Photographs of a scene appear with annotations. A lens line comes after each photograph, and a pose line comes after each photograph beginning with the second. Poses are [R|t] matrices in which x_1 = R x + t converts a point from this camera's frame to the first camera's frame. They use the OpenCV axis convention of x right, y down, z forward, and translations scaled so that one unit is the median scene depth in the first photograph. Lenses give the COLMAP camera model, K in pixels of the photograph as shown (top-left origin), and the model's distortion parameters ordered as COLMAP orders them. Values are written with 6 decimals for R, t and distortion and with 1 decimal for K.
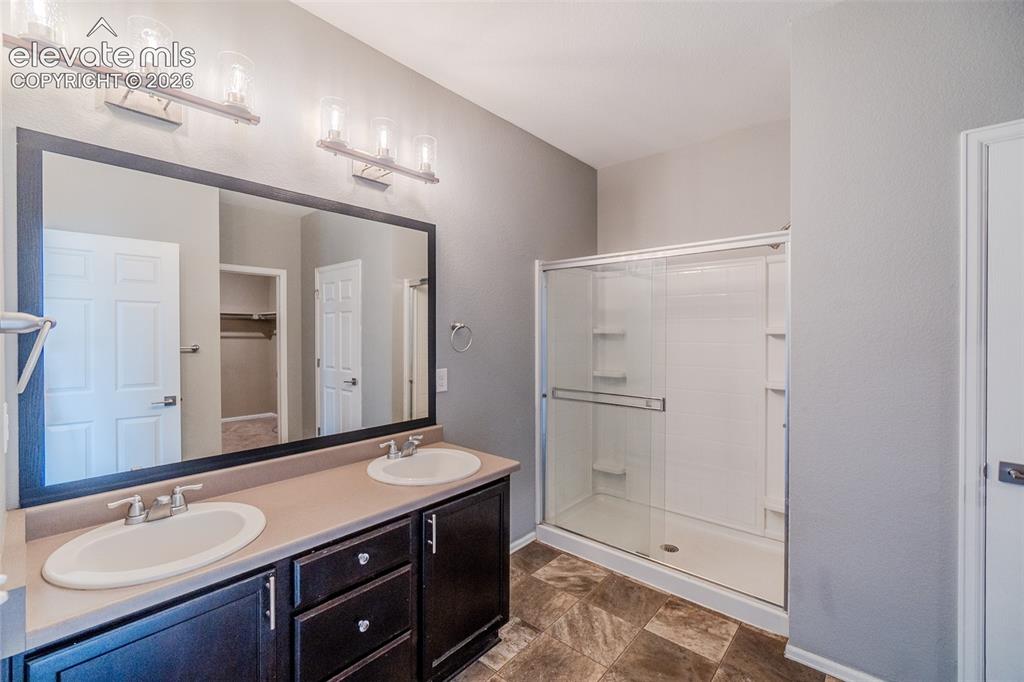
lens RADIAL K [[434.4, 0, 513.6], [0, 434.4, 336.7], [0, 0, 1]] dist [-0.019353, 0.000257]
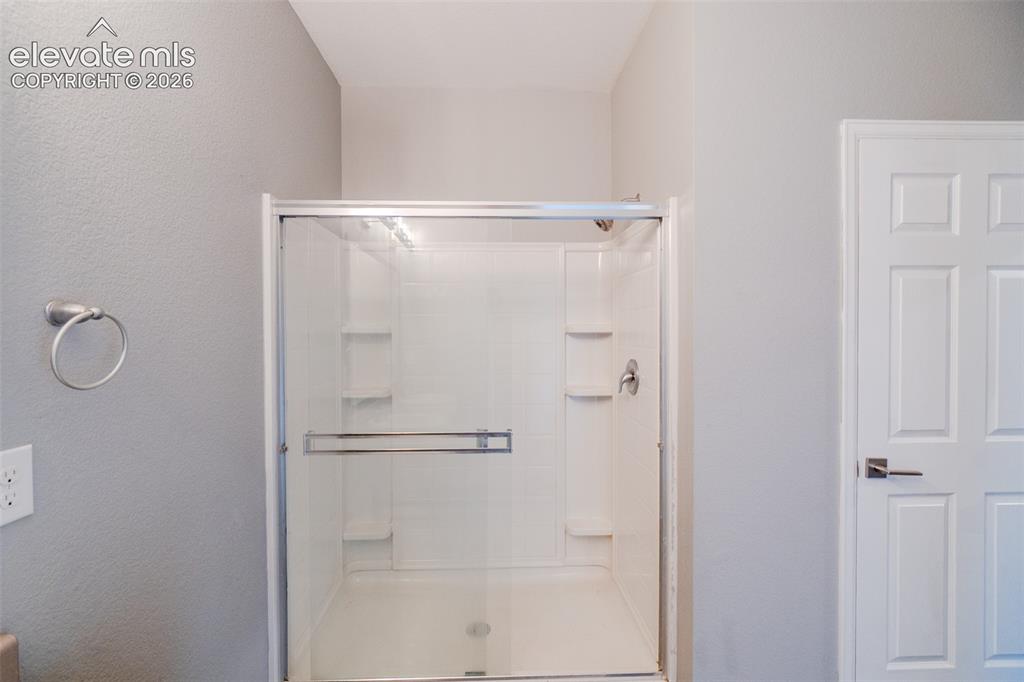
lens RADIAL K [[434.4, 0, 506.4], [0, 434.4, 335.3], [0, 0, 1]] dist [-0.019353, 0.000257]
pose [[0.746402, -0.008142, 0.665446, -0.077708], [0.009297, 0.999955, 0.001806, -0.004321], [-0.665431, 0.004839, 0.746444, 0.420254]]
